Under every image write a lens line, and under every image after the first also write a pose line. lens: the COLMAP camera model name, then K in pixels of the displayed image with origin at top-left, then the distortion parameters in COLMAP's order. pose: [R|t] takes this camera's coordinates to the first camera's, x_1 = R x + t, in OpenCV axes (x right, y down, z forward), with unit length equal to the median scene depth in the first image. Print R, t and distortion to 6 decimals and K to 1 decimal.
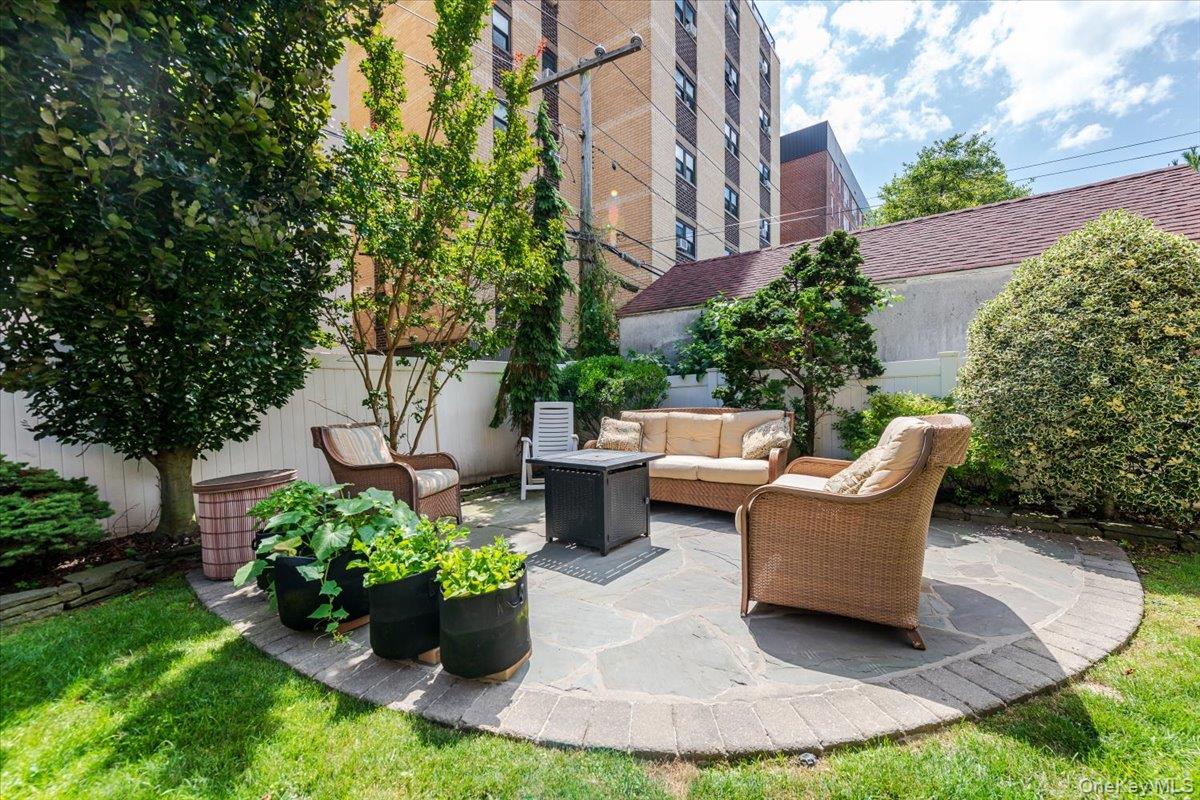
lens RADIAL K [[473.1, 0, 606.6], [0, 473.1, 391.3], [0, 0, 1]] dist [0.000512, -0.000067]
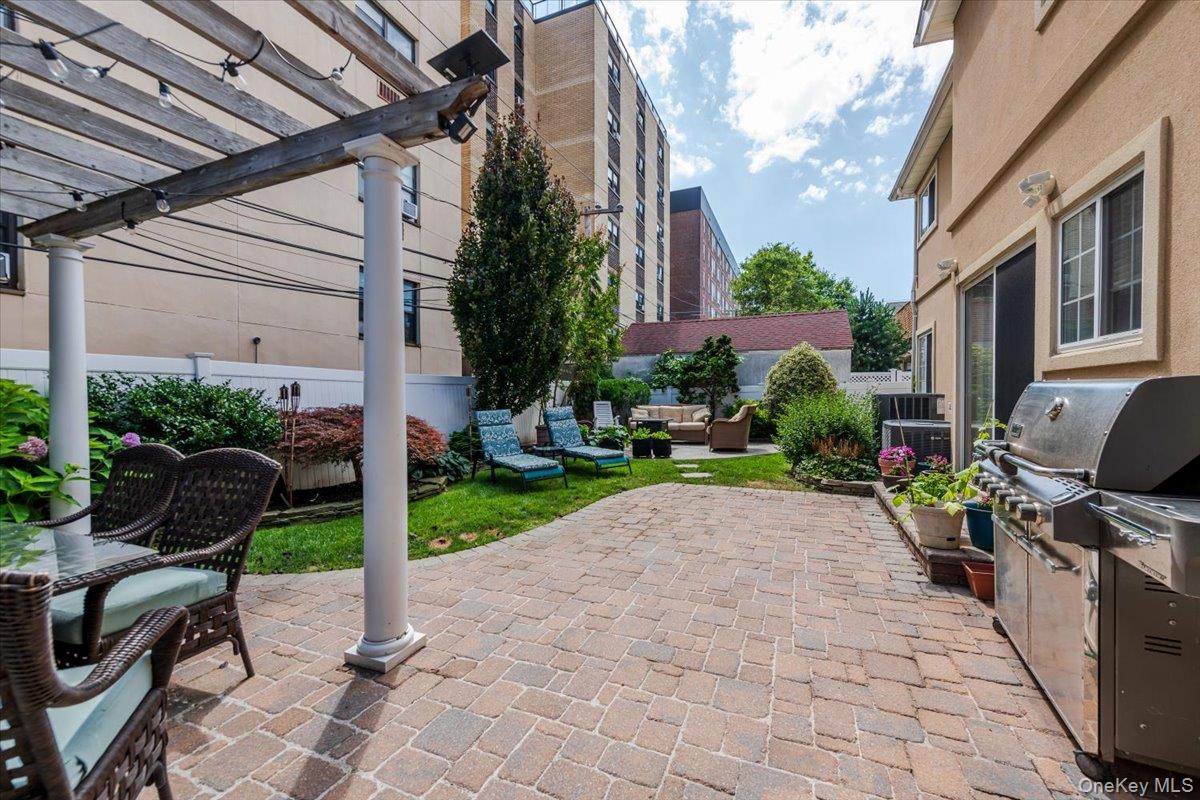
lens RADIAL K [[473.1, 0, 606.6], [0, 473.1, 391.3], [0, 0, 1]] dist [0.000512, -0.000067]
pose [[0.967266, 0.006295, 0.253688, -0.428311], [-0.004972, 0.999970, -0.005857, -0.008342], [-0.253717, 0.004404, 0.967268, -0.727438]]
